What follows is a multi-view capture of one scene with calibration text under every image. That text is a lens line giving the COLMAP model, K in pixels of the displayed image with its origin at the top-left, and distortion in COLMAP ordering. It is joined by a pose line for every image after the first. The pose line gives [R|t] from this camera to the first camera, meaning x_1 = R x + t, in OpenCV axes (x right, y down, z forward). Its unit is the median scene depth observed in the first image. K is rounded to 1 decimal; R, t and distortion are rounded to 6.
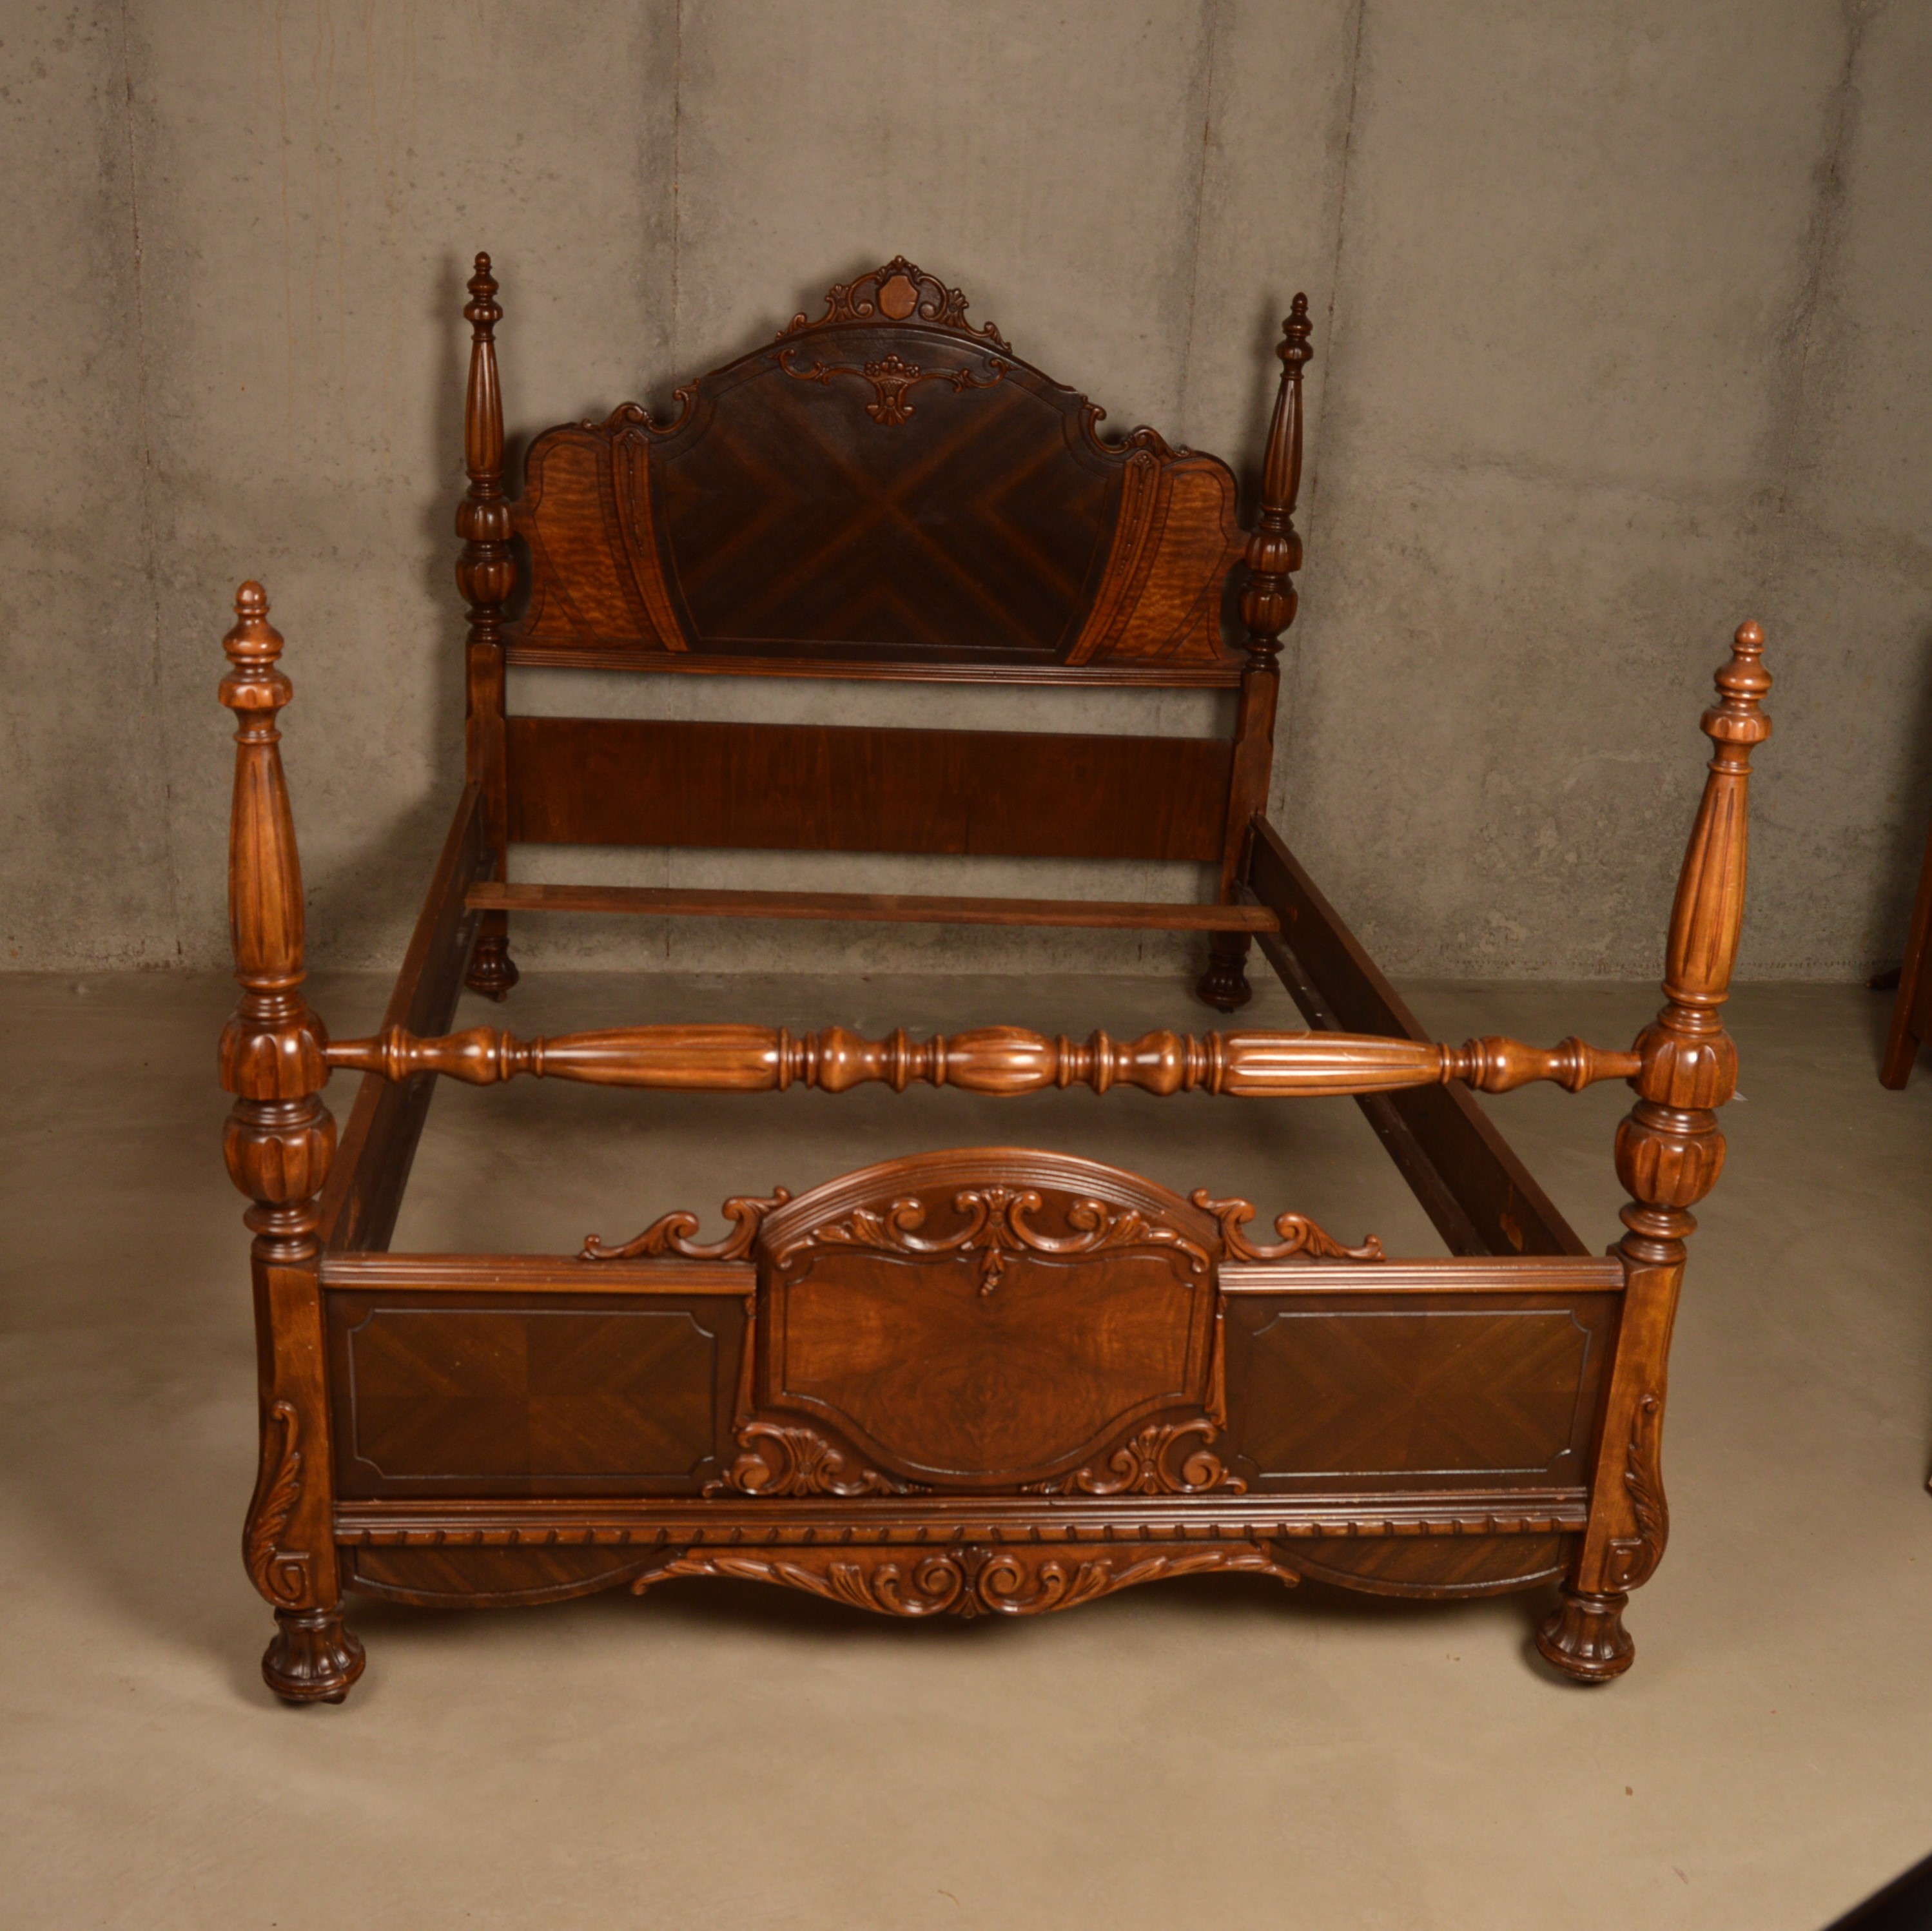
lens RADIAL K [[2280.9, 0, 918.0], [0, 2280.9, 975.4], [0, 0, 1]] dist [-0.087555, 0.000000]
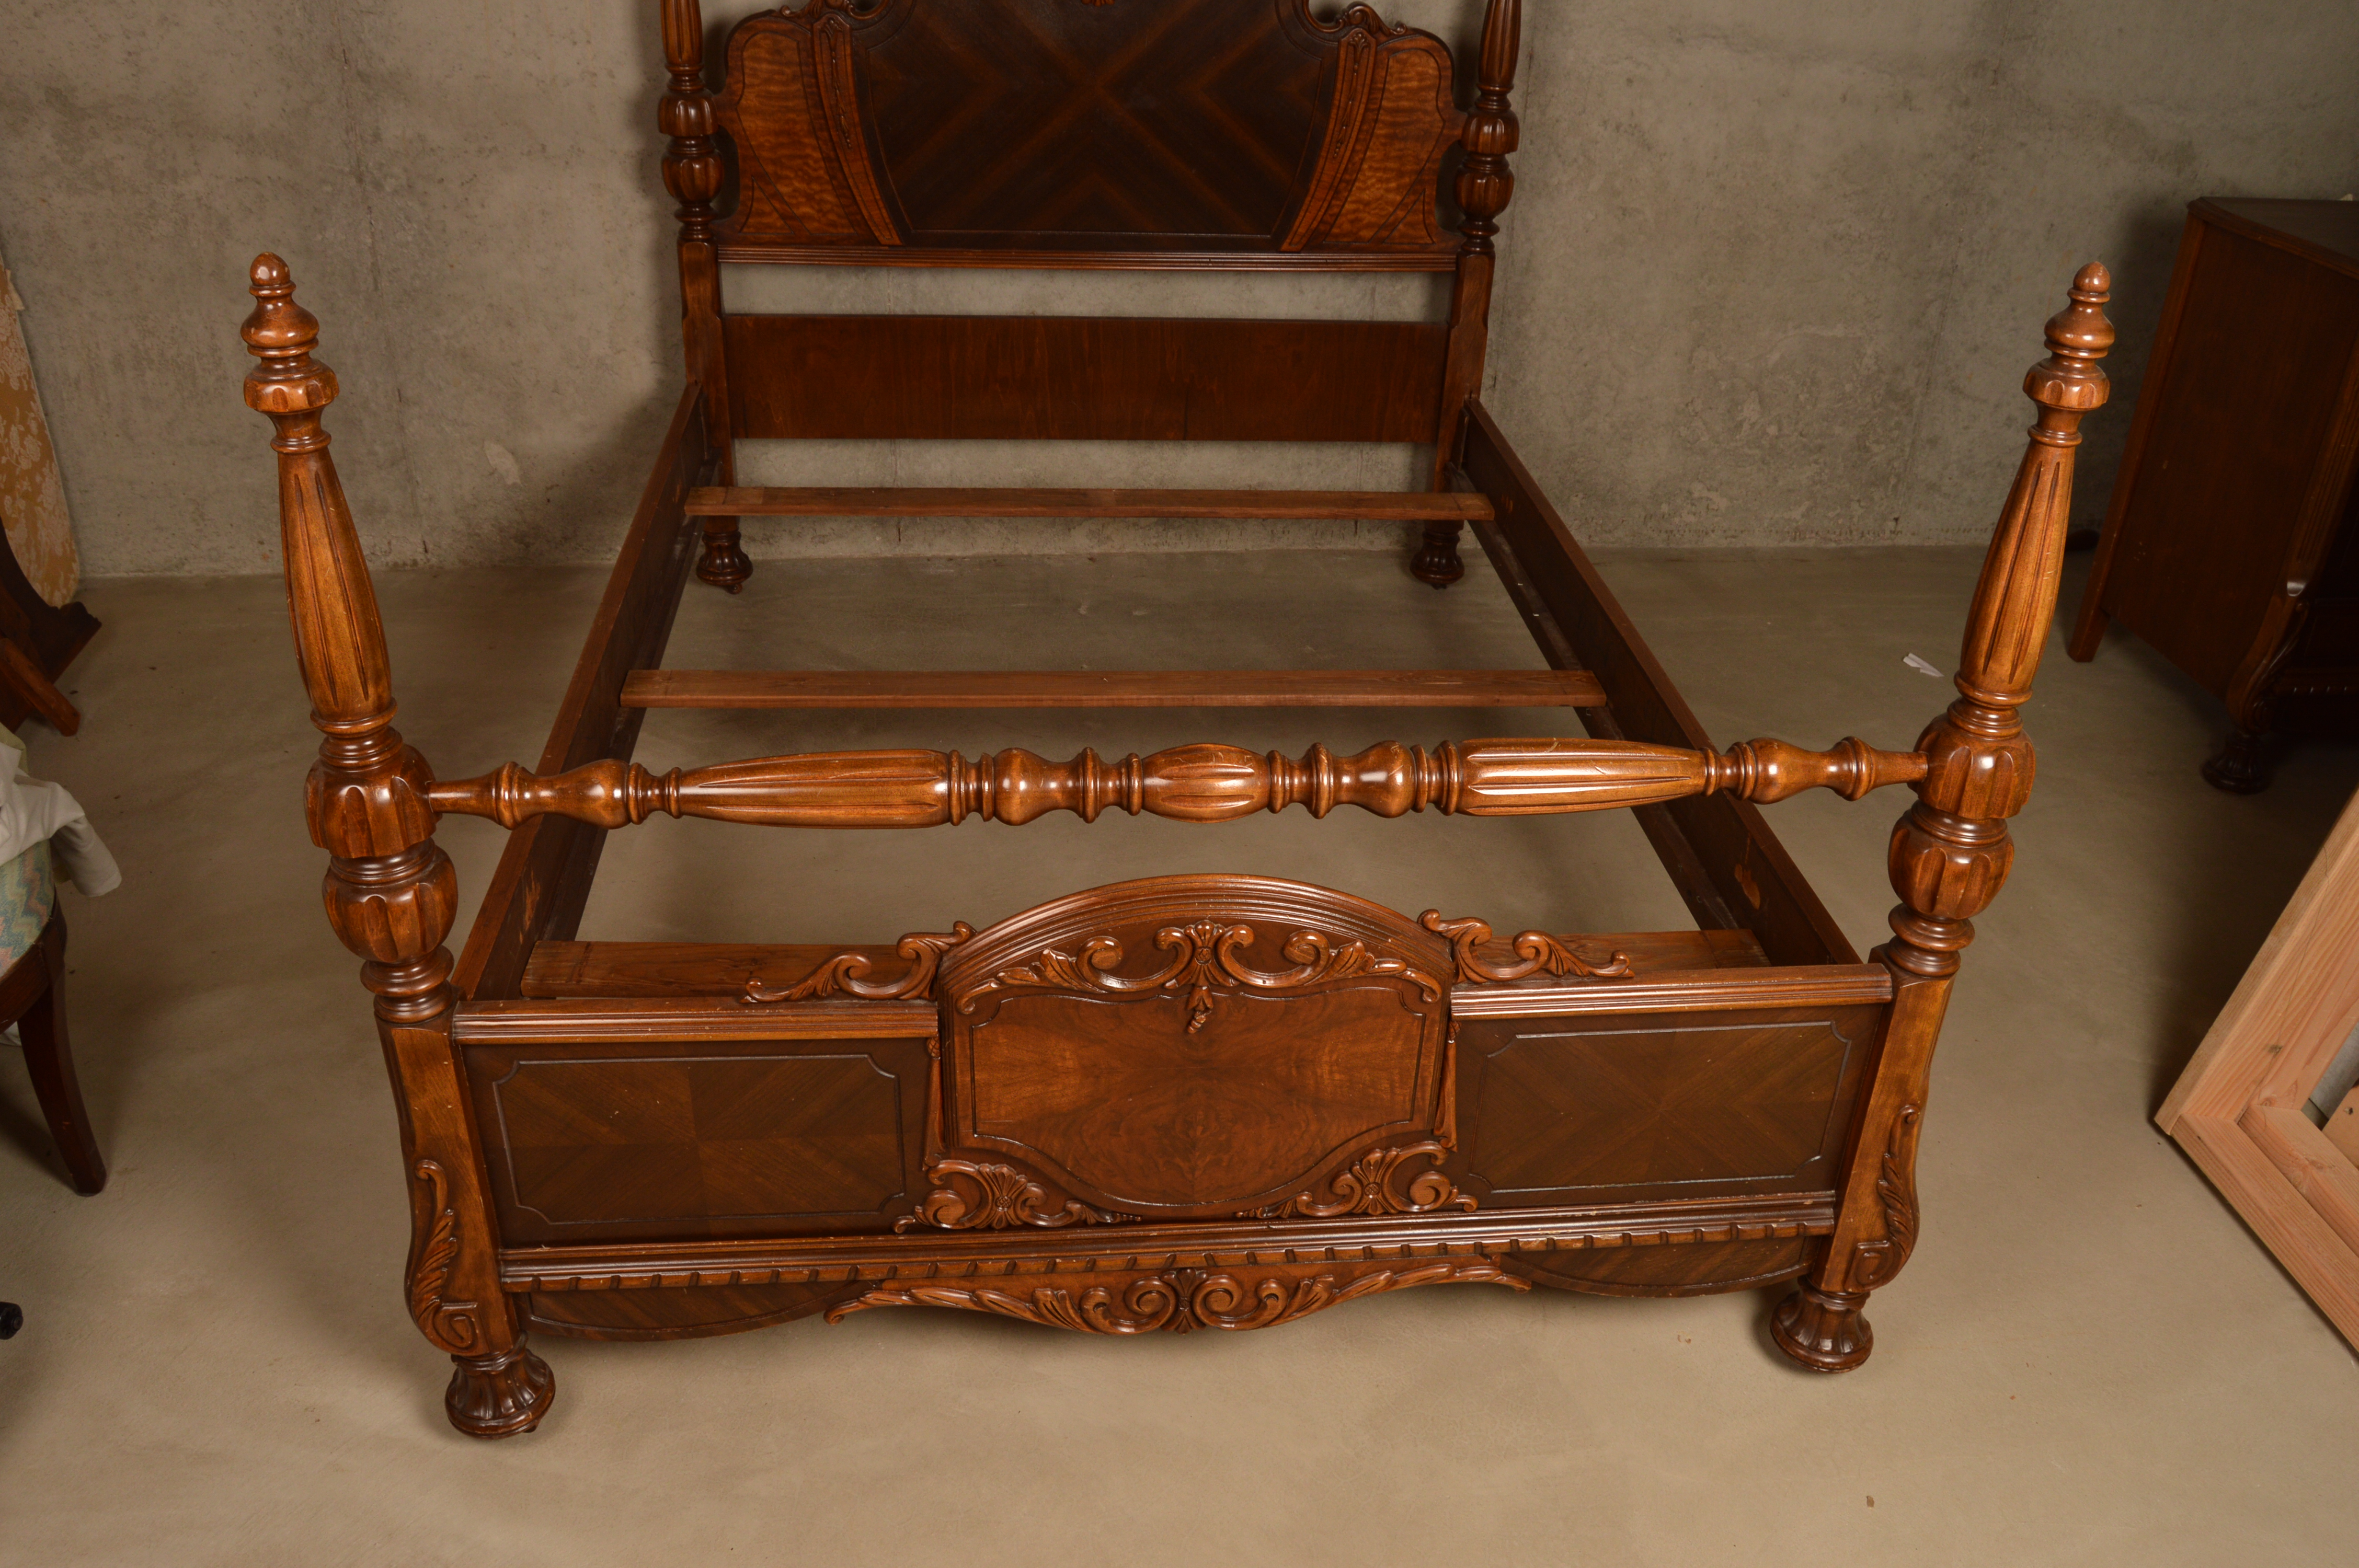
lens RADIAL K [[1905.3, 0, 1180.3], [0, 1905.3, 781.7], [0, 0, 1]] dist [-0.093667, 0.033909]
pose [[0.999827, -0.017466, 0.006456, 0.011490], [0.016178, 0.986447, 0.163279, -0.043719], [-0.009220, -0.163147, 0.986559, 0.147117]]
